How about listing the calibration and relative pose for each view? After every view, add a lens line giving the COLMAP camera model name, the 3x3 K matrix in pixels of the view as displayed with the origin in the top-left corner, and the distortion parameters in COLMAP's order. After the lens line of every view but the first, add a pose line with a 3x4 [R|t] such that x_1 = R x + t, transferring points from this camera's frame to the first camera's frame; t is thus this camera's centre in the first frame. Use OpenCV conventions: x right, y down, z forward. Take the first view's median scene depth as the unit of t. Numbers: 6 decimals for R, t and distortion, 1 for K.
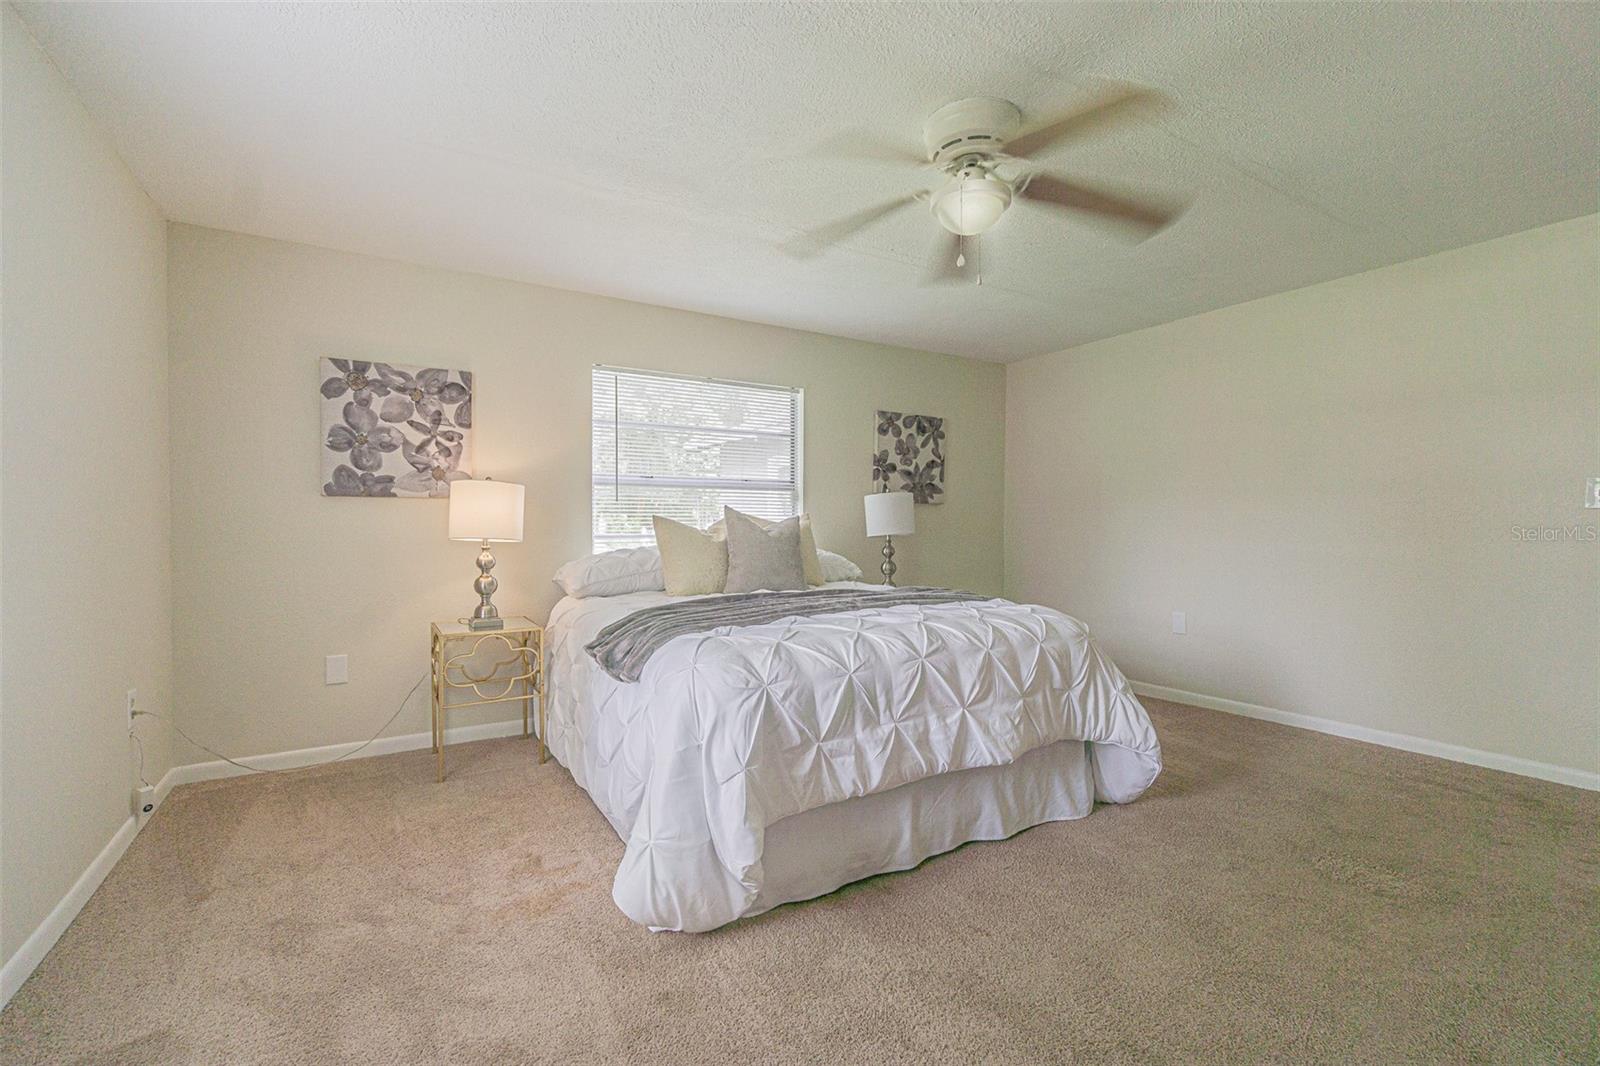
lens RADIAL K [[692.1, 0, 784.2], [0, 692.1, 536.0], [0, 0, 1]] dist [-0.015195, 0.002008]
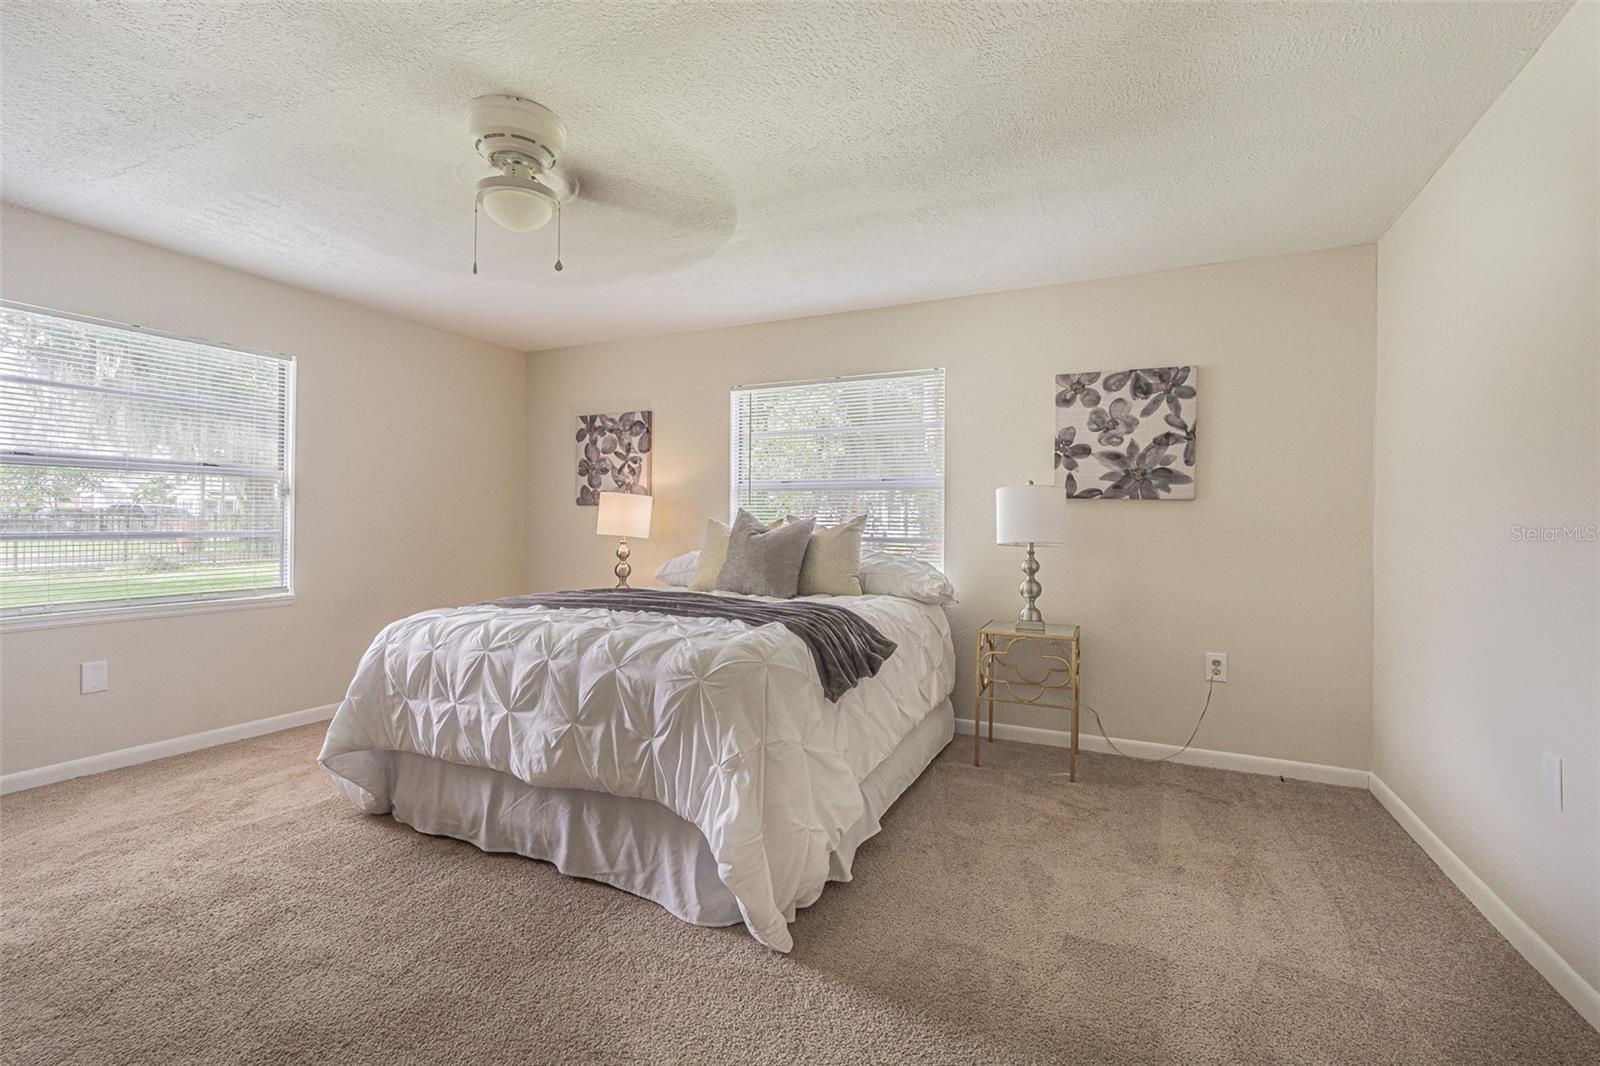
lens RADIAL K [[692.1, 0, 787.7], [0, 692.1, 526.0], [0, 0, 1]] dist [-0.015195, 0.002008]
pose [[0.550165, 0.004423, -0.835044, 0.819951], [-0.026644, 0.999570, -0.012261, -0.005757], [0.834631, 0.028994, 0.550046, 0.500877]]
